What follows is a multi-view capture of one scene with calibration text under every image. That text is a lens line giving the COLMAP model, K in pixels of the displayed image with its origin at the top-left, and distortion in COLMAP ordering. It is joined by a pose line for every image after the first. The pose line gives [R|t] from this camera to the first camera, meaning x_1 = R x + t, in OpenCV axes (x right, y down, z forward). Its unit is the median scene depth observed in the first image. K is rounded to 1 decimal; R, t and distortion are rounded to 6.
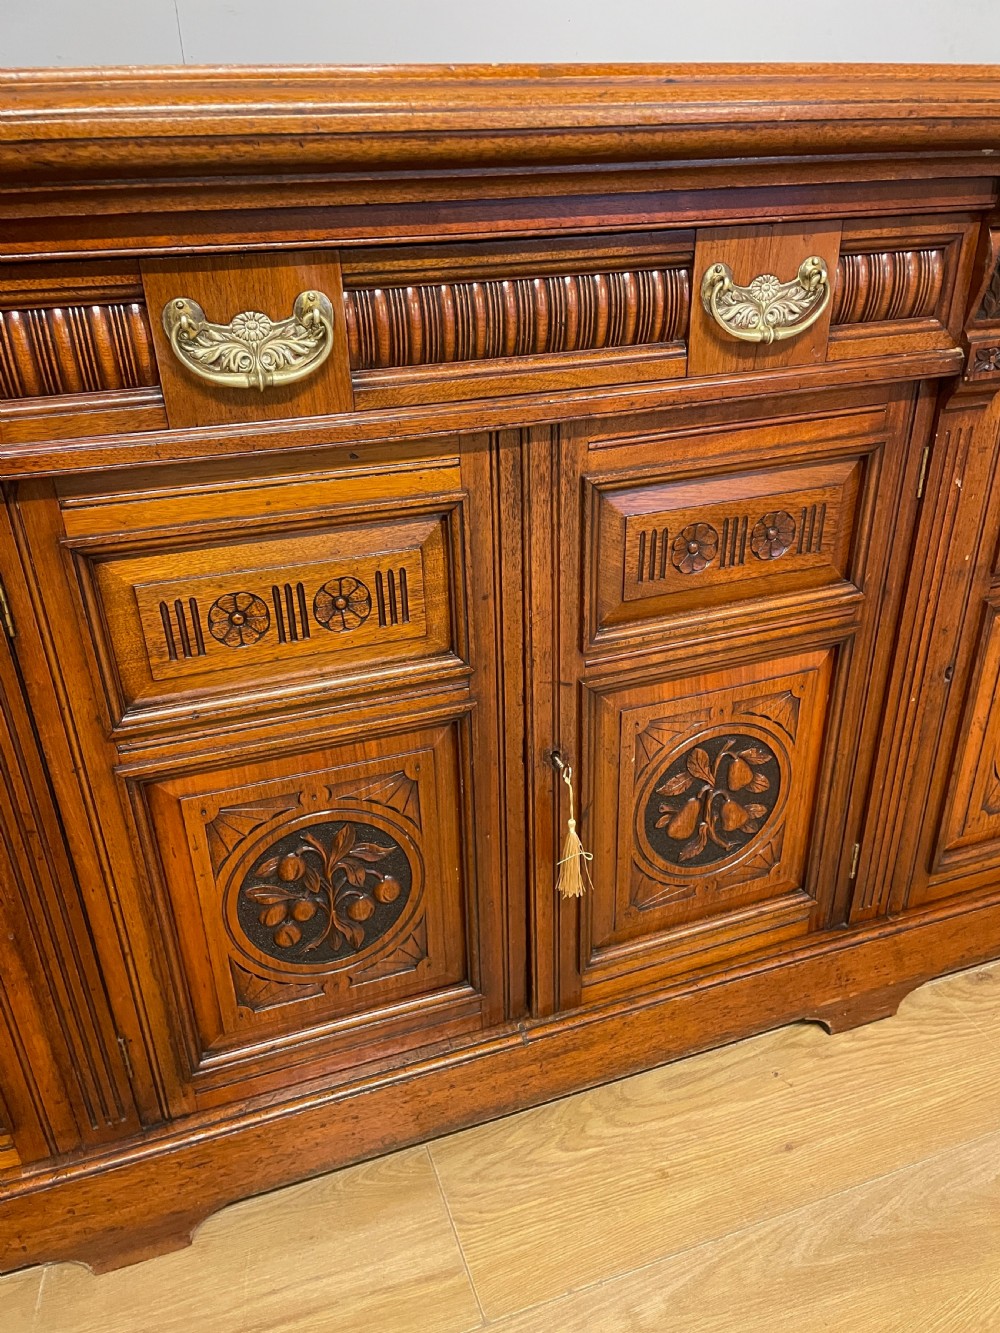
lens RADIAL K [[1017.6, 0, 513.5], [0, 1017.6, 674.0], [0, 0, 1]] dist [0.089341, -0.121573]
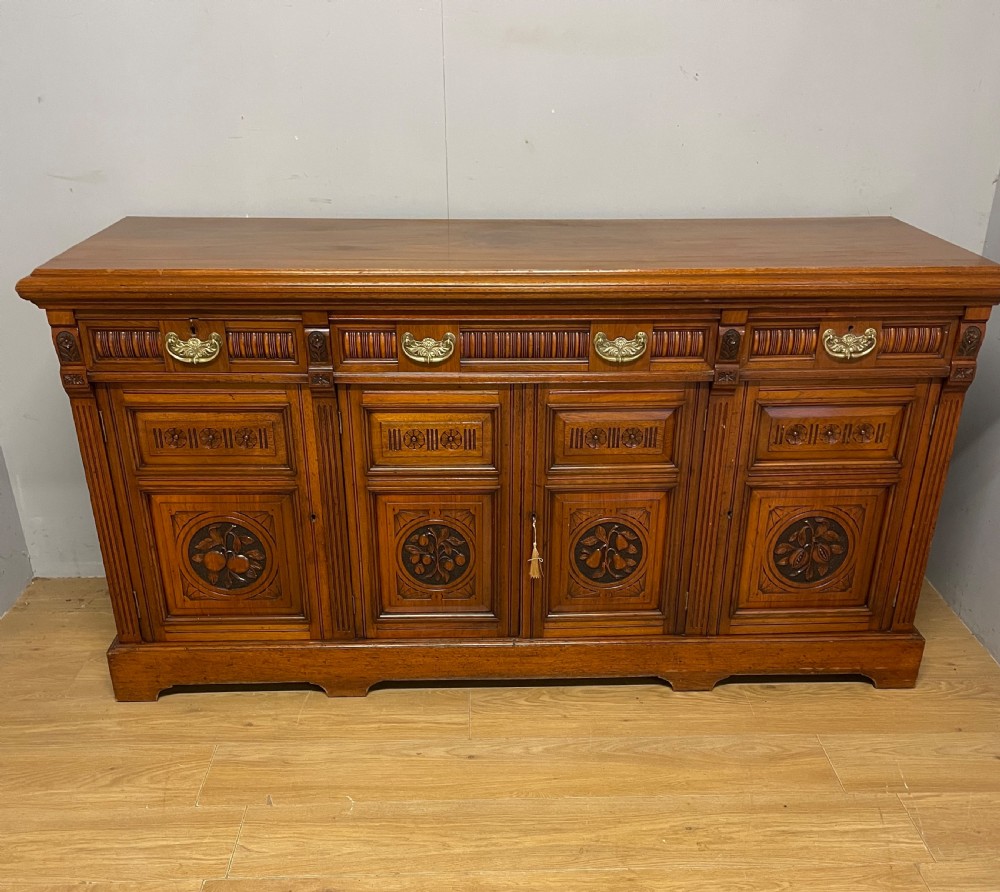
lens RADIAL K [[1016.7, 0, 511.7], [0, 1016.7, 564.4], [0, 0, 1]] dist [0.045479, 0.000000]
pose [[0.952428, 0.164127, -0.256792, 0.661924], [-0.163951, 0.986218, 0.022250, 0.156206], [0.256905, 0.020910, 0.966210, -1.410561]]
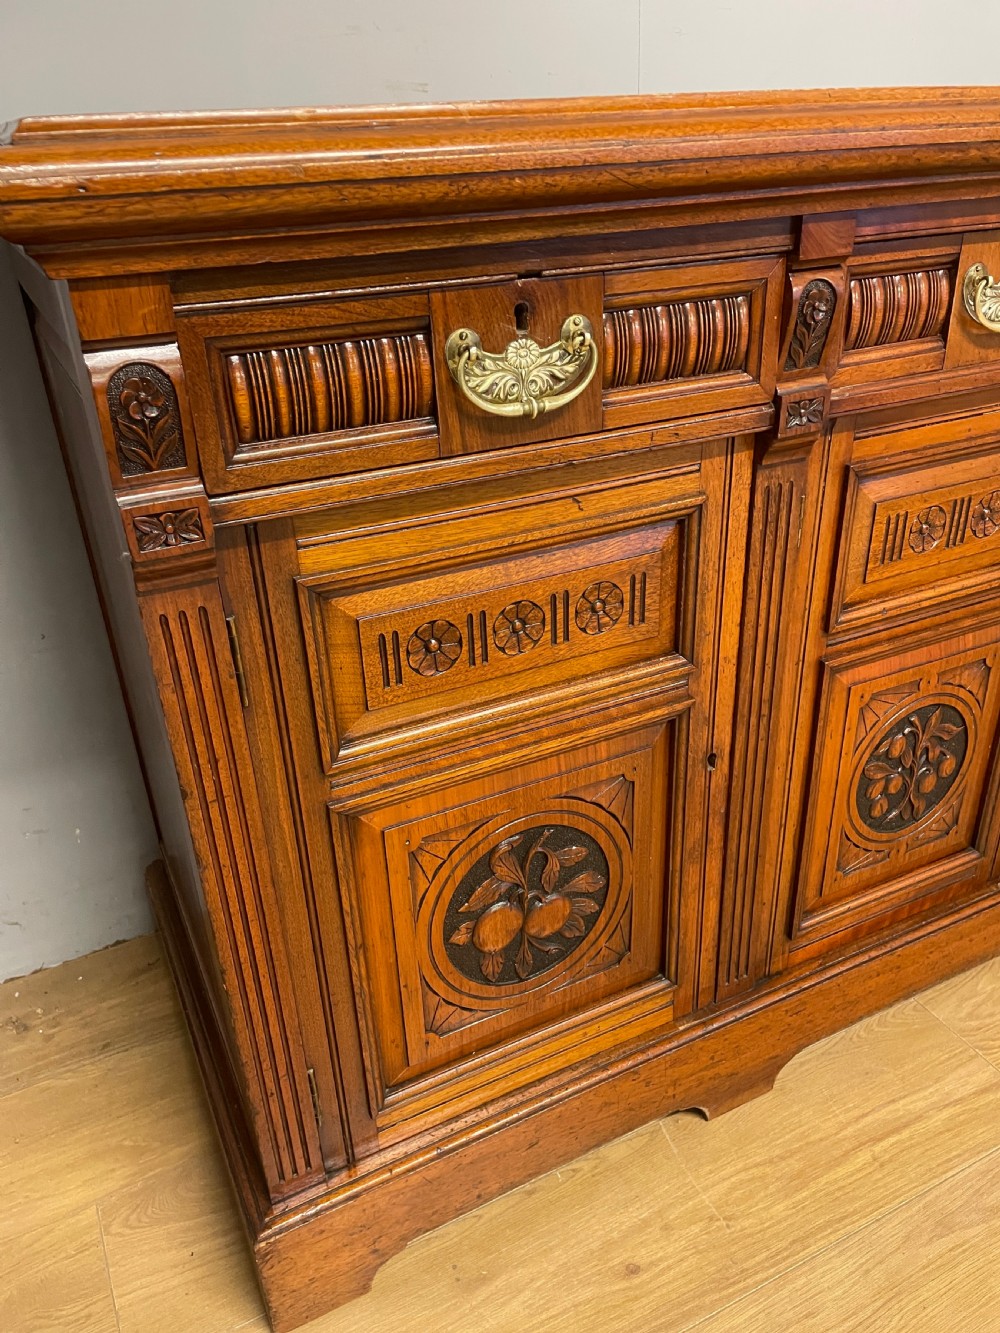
lens RADIAL K [[1017.6, 0, 505.2], [0, 1017.6, 674.5], [0, 0, 1]] dist [0.089341, -0.121573]
pose [[0.992932, -0.071972, 0.094369, -0.783856], [0.072435, 0.997372, -0.001482, 0.074287], [-0.094014, 0.008307, 0.995536, -0.155465]]
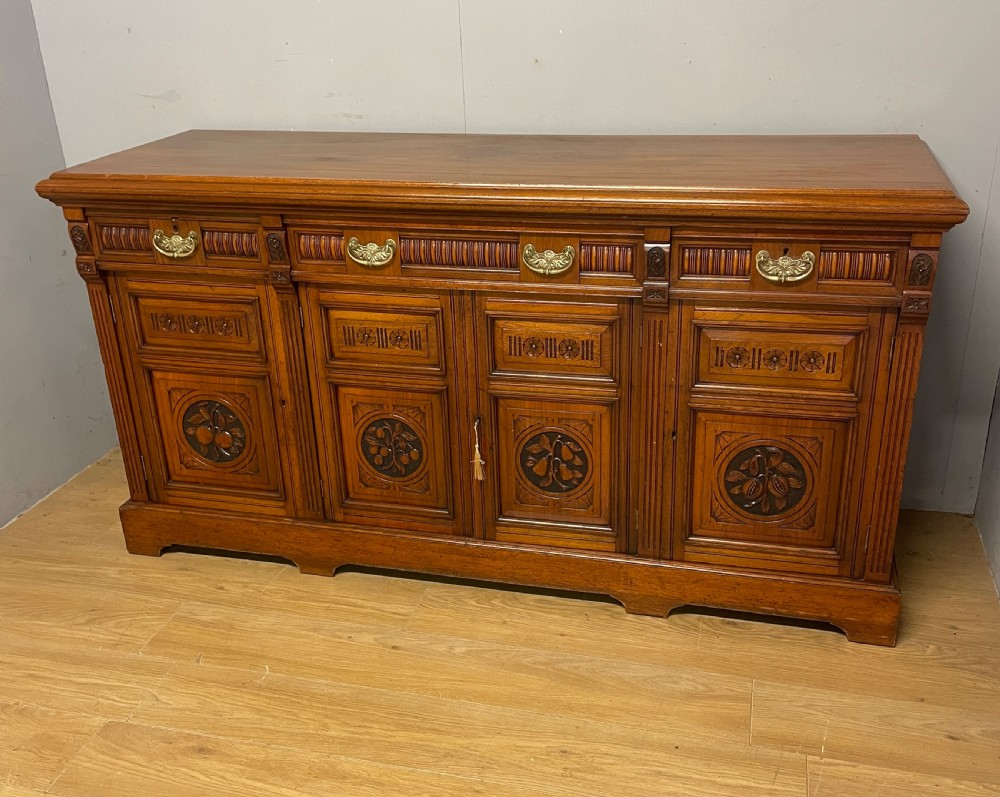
lens RADIAL K [[1020.8, 0, 502.1], [0, 1020.8, 405.0], [0, 0, 1]] dist [0.048499, 0.000000]
pose [[0.824453, 0.222720, -0.520262, 1.435497], [-0.248830, 0.968336, 0.020220, -0.016897], [0.508292, 0.112786, 0.853767, -1.142738]]
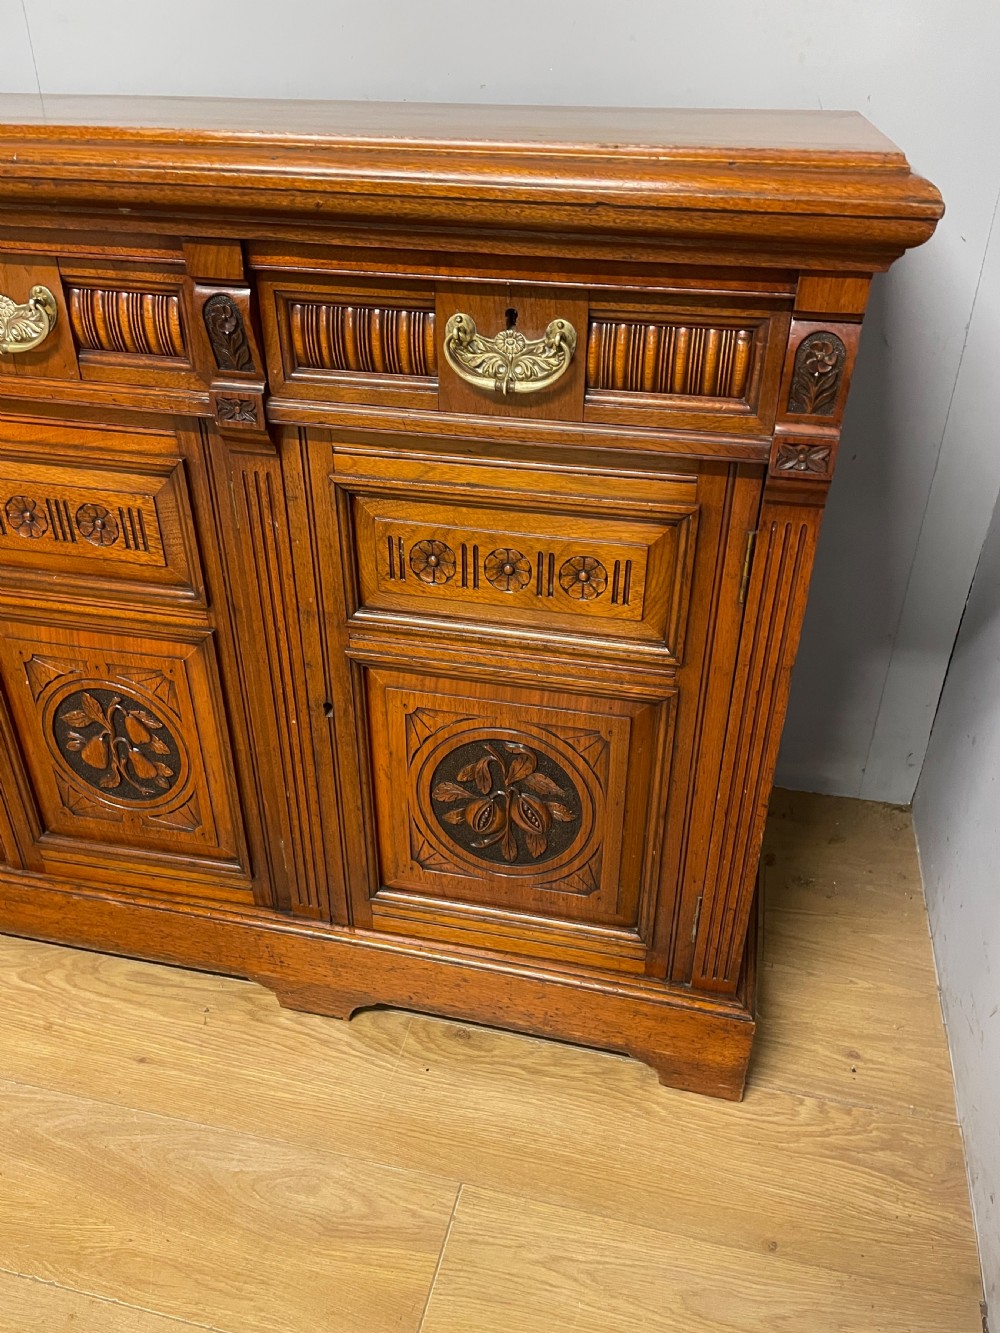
lens RADIAL K [[1017.6, 0, 518.9], [0, 1017.6, 684.5], [0, 0, 1]] dist [0.089341, -0.121573]
pose [[0.838967, 0.310979, -0.446573, 1.237949], [-0.281778, 0.950302, 0.132388, -0.255786], [0.465549, 0.014765, 0.884899, 0.215386]]
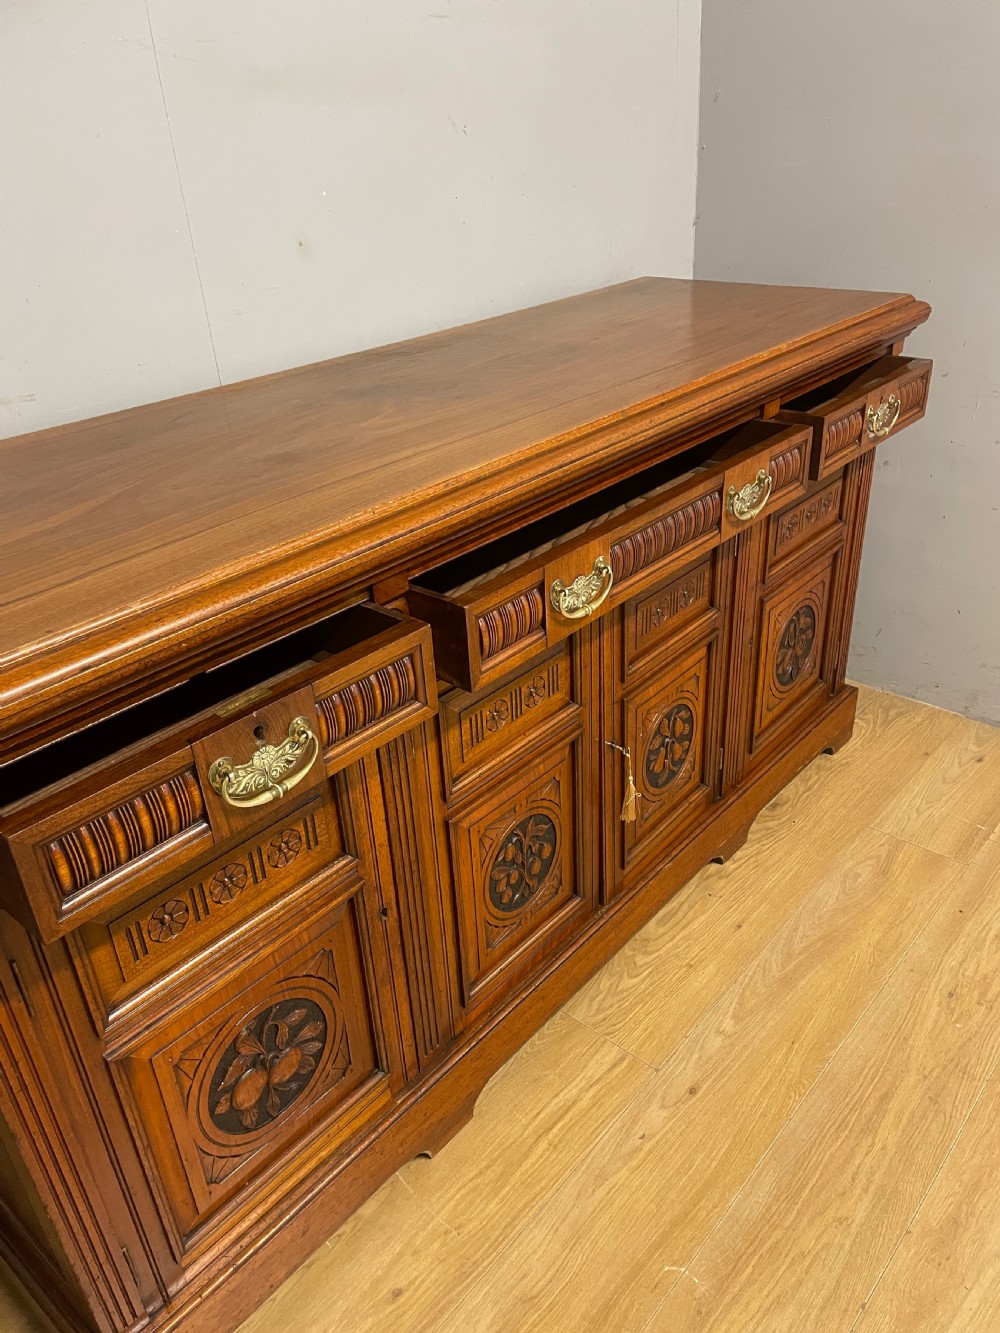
lens RADIAL K [[1017.6, 0, 521.2], [0, 1017.6, 673.3], [0, 0, 1]] dist [0.089341, -0.121573]
pose [[0.869042, -0.258345, 0.421928, -0.832894], [0.254695, 0.964758, 0.066123, -0.200212], [-0.424141, 0.049999, 0.904215, -0.532221]]
